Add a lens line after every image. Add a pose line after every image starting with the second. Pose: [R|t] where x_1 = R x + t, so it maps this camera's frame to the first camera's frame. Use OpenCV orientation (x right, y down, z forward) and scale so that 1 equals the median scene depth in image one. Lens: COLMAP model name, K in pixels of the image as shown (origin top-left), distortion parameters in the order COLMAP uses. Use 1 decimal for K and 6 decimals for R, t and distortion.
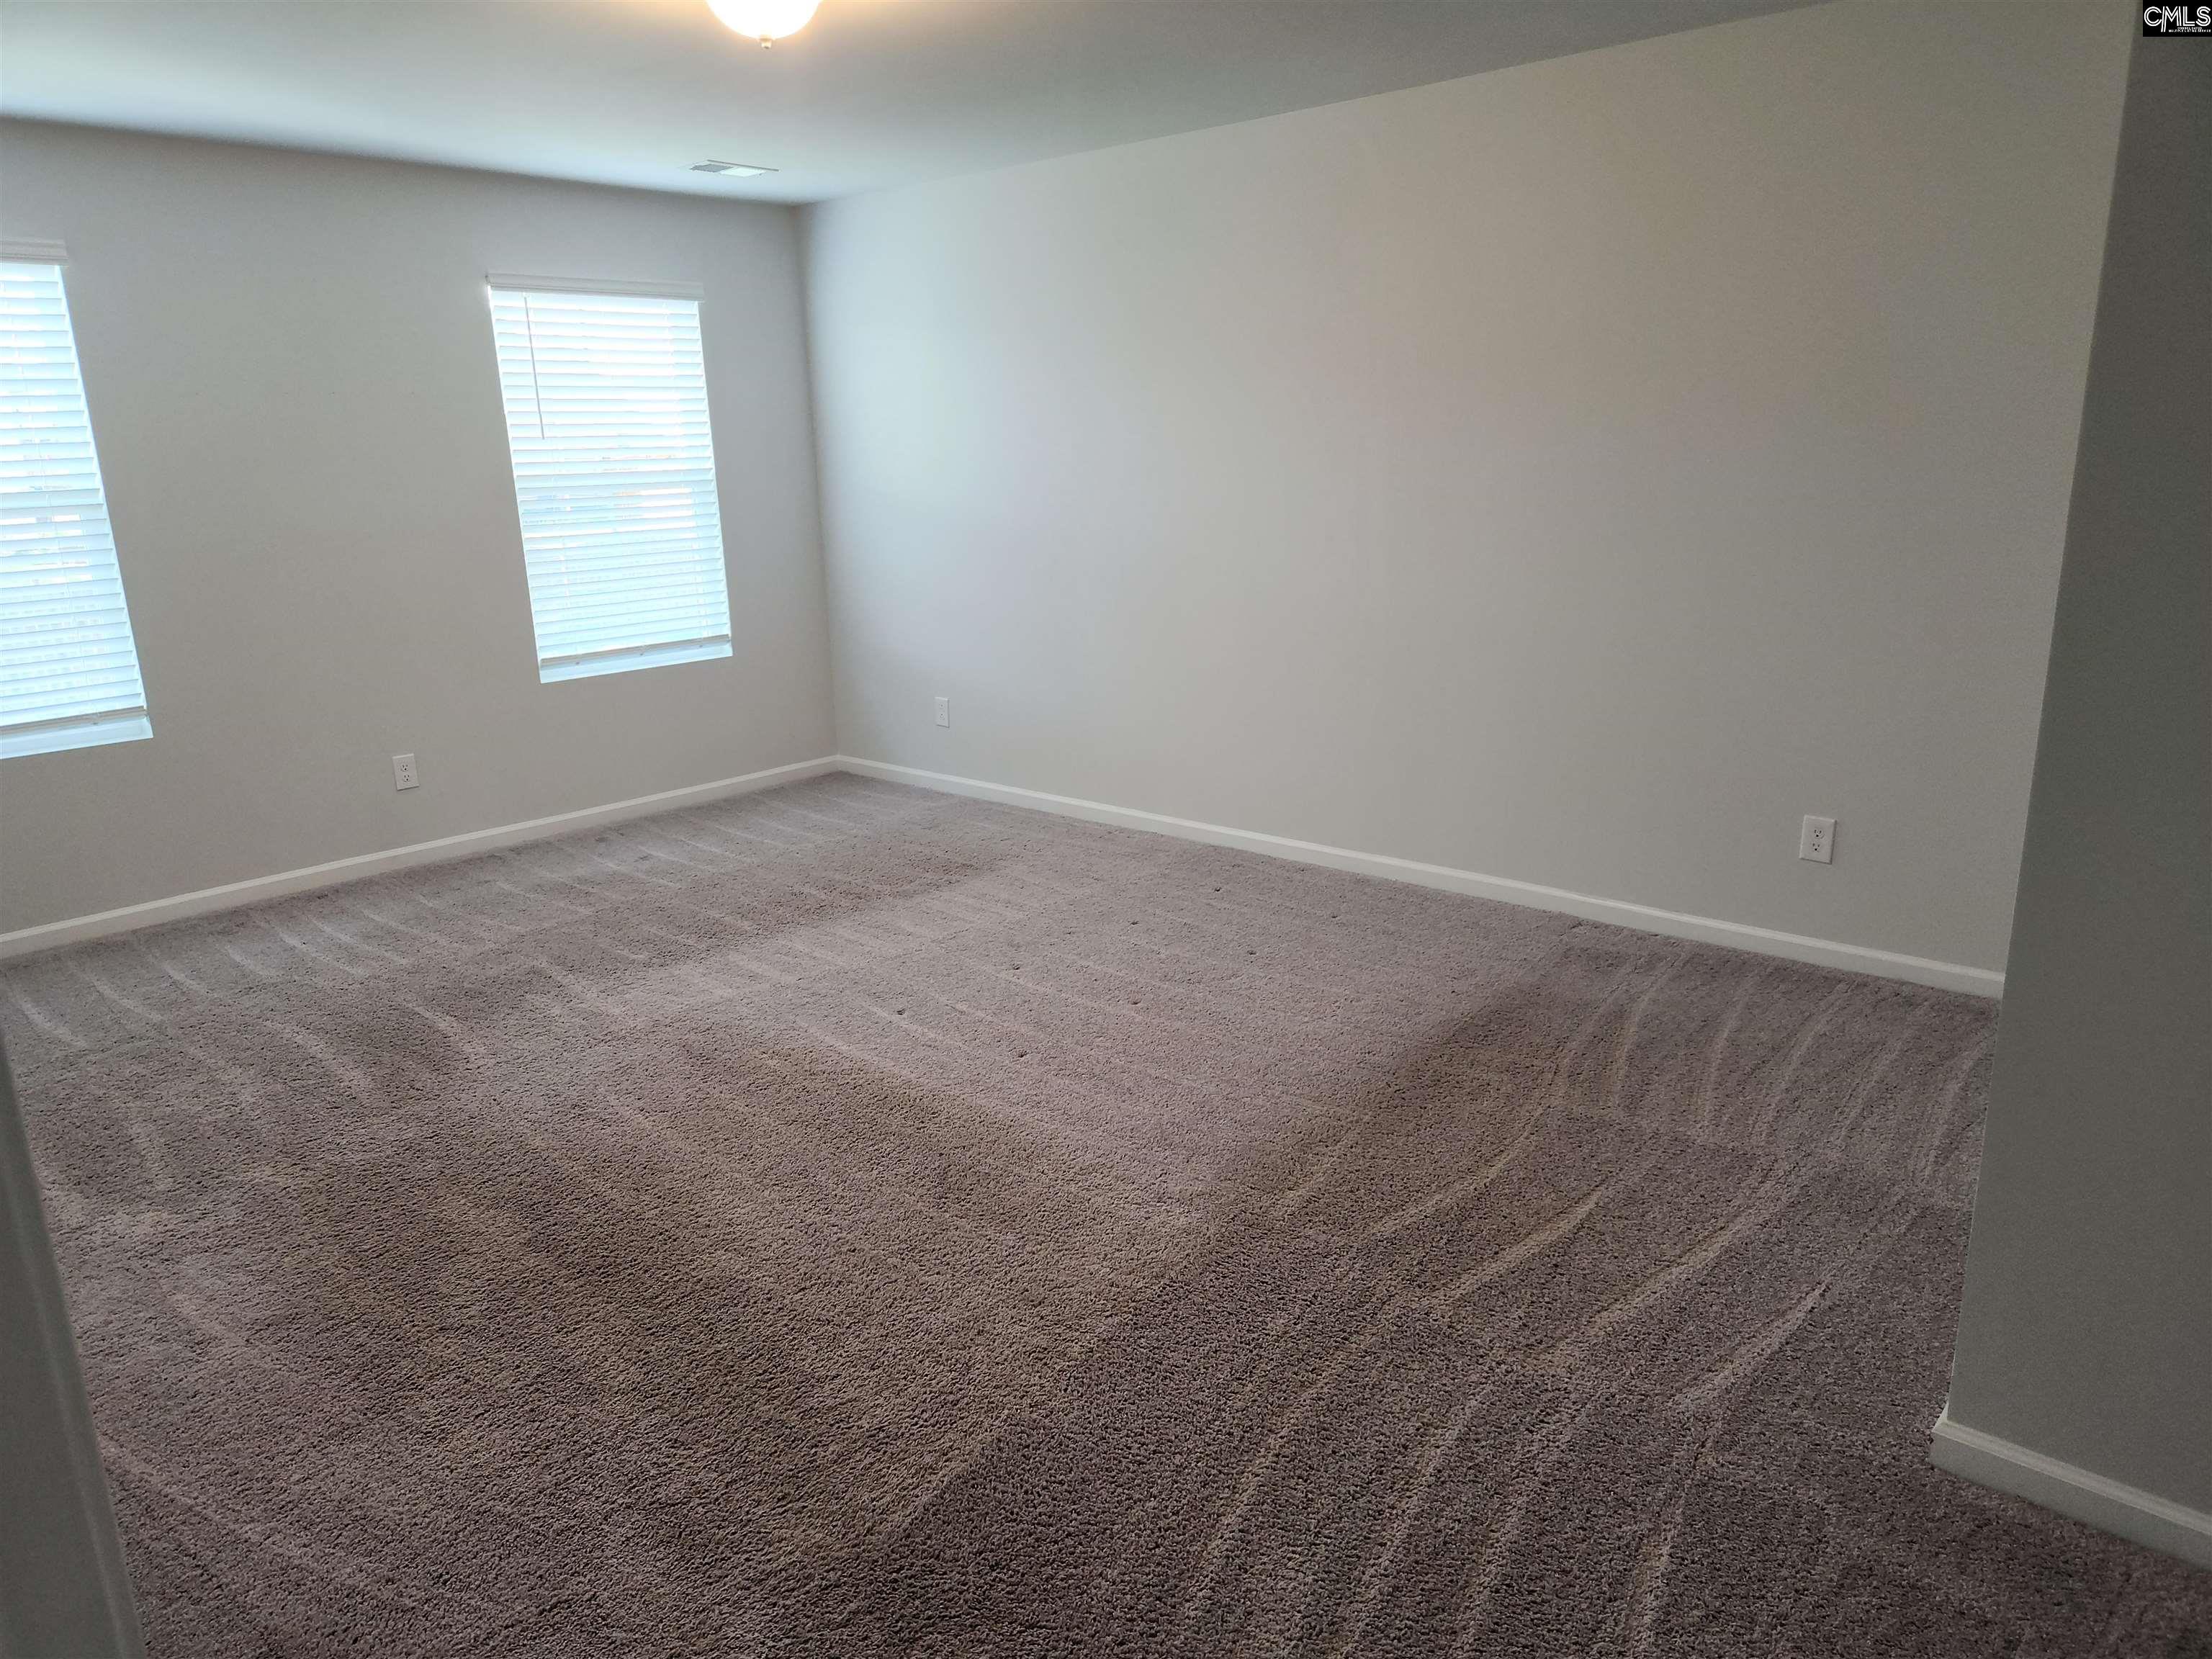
lens RADIAL K [[1486.5, 0, 1106.0], [0, 1486.5, 829.5], [0, 0, 1]] dist [0.079531, -0.064243]
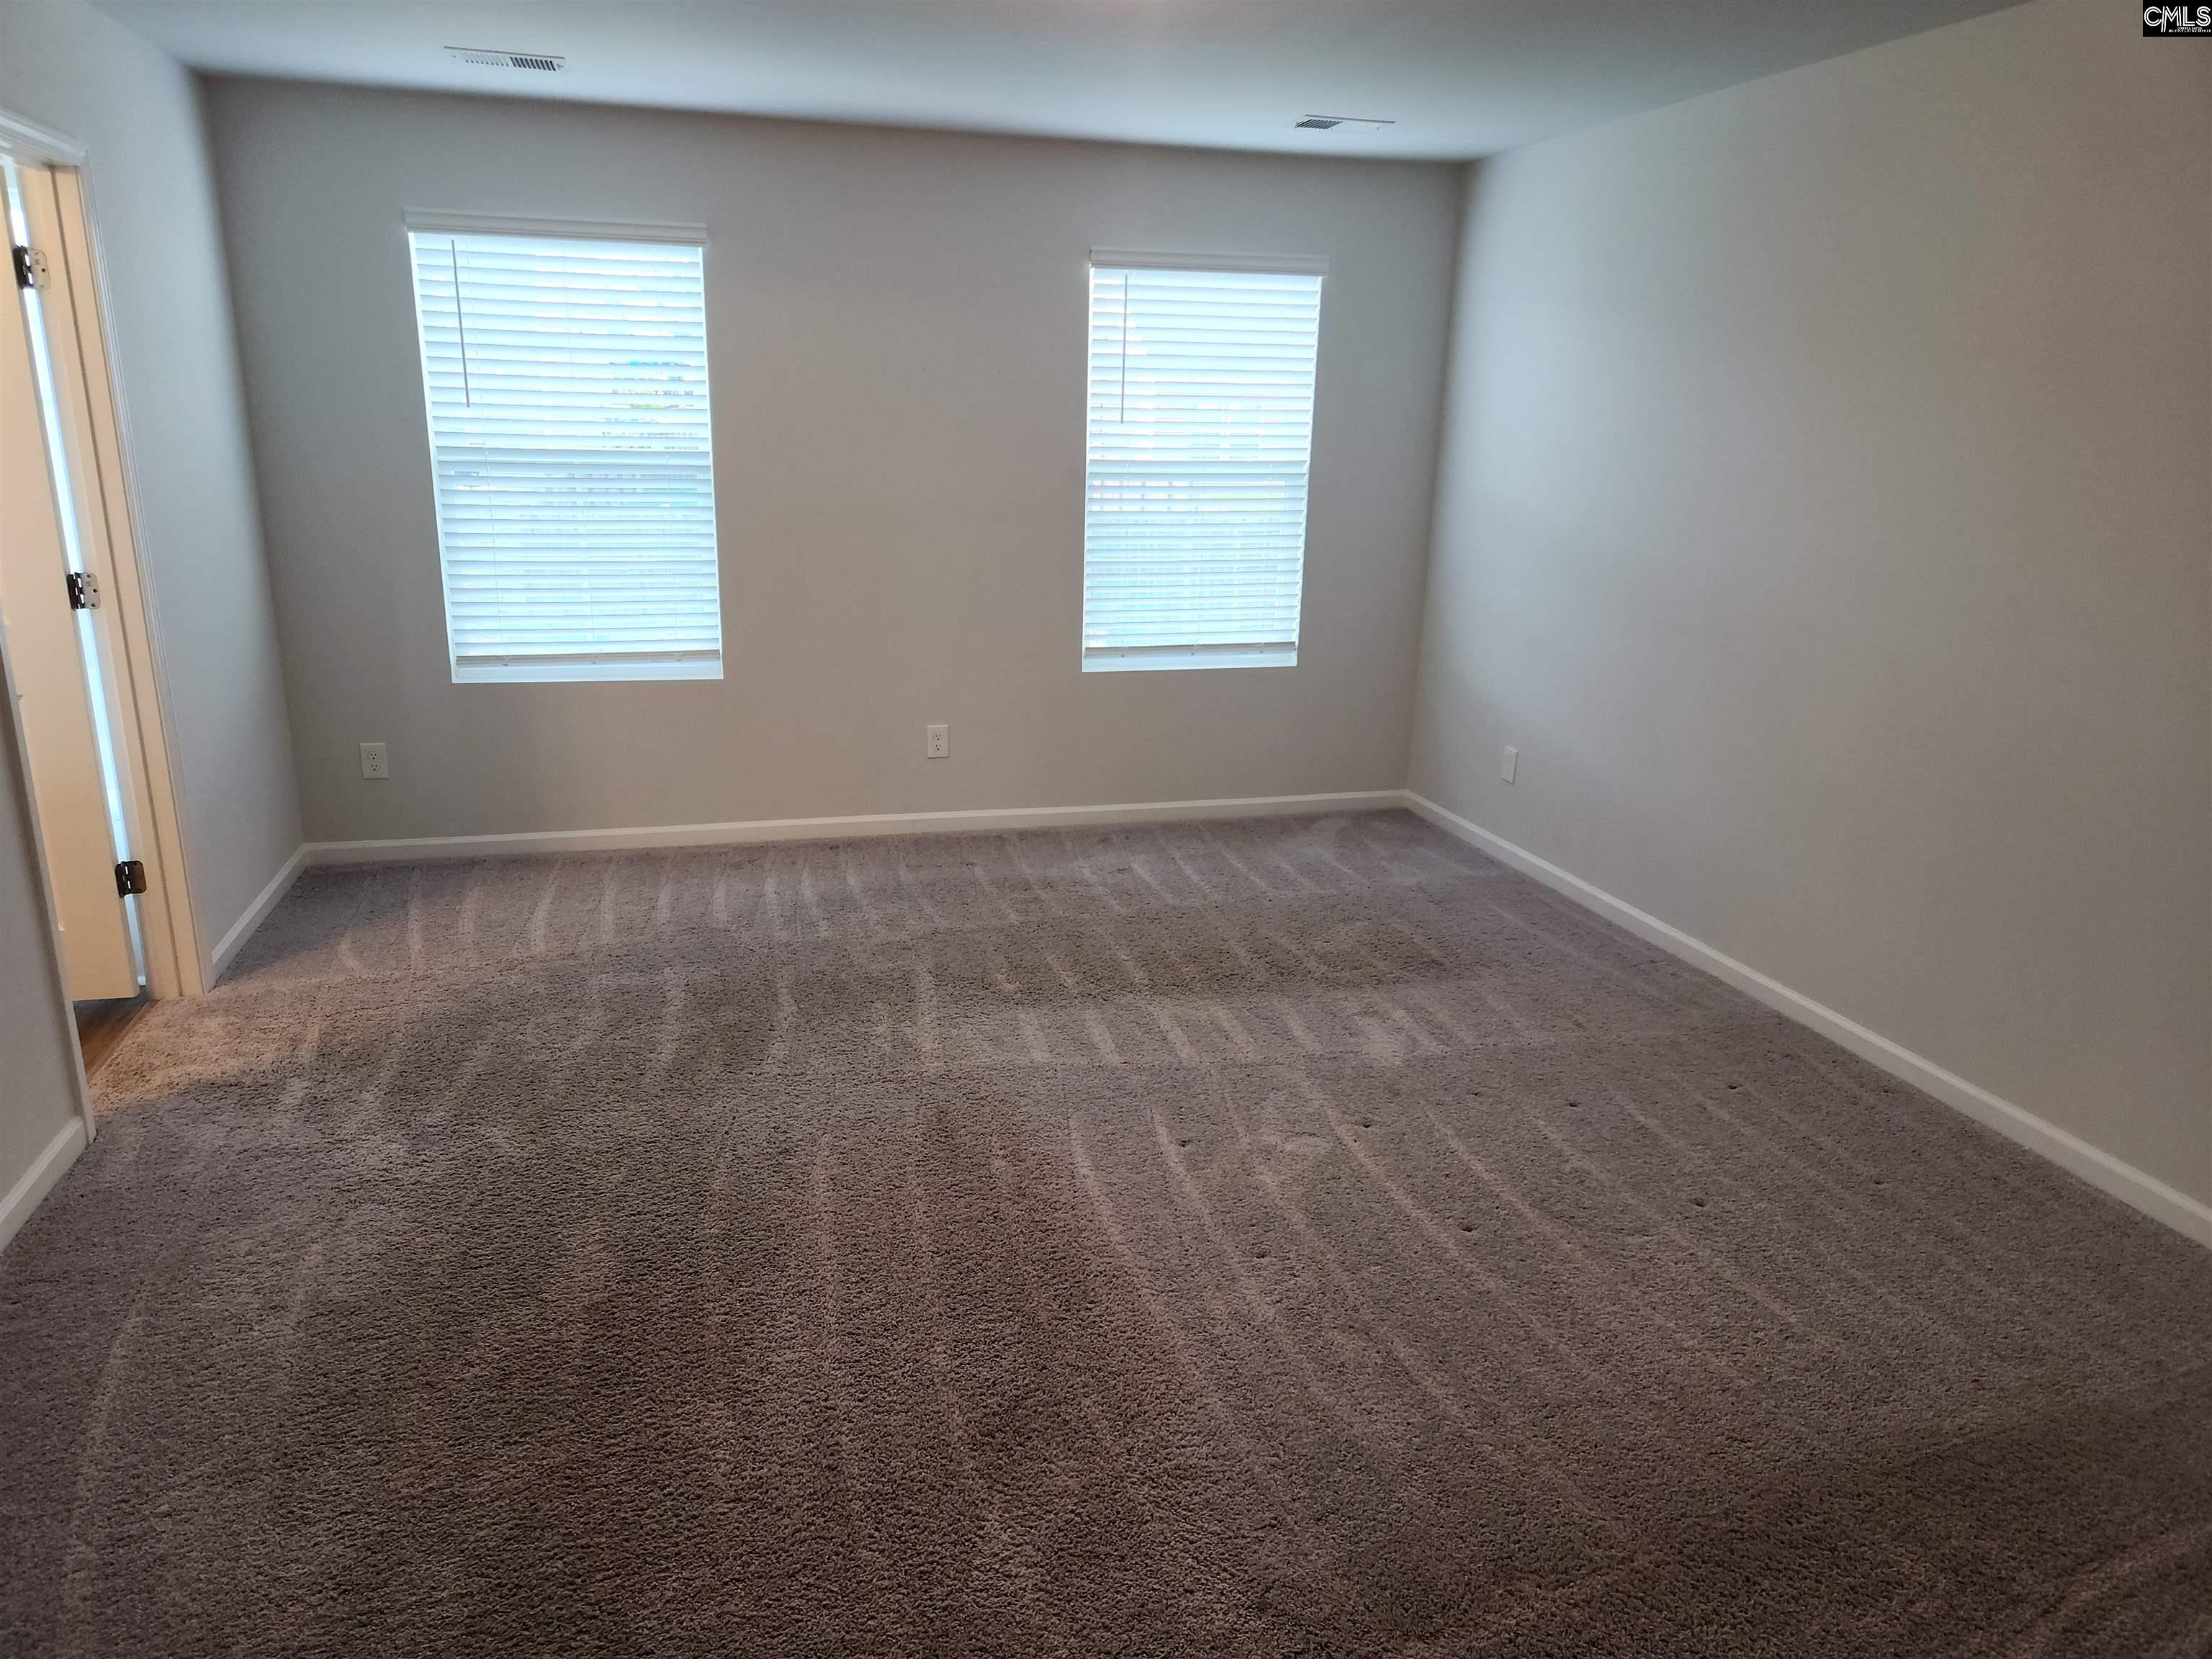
lens RADIAL K [[1488.3, 0, 1069.0], [0, 1488.3, 818.4], [0, 0, 1]] dist [0.077439, -0.072109]
pose [[0.835014, 0.189657, -0.516509, 0.164693], [-0.183253, 0.980983, 0.063952, -0.077441], [0.518815, 0.041251, 0.853891, 0.206577]]
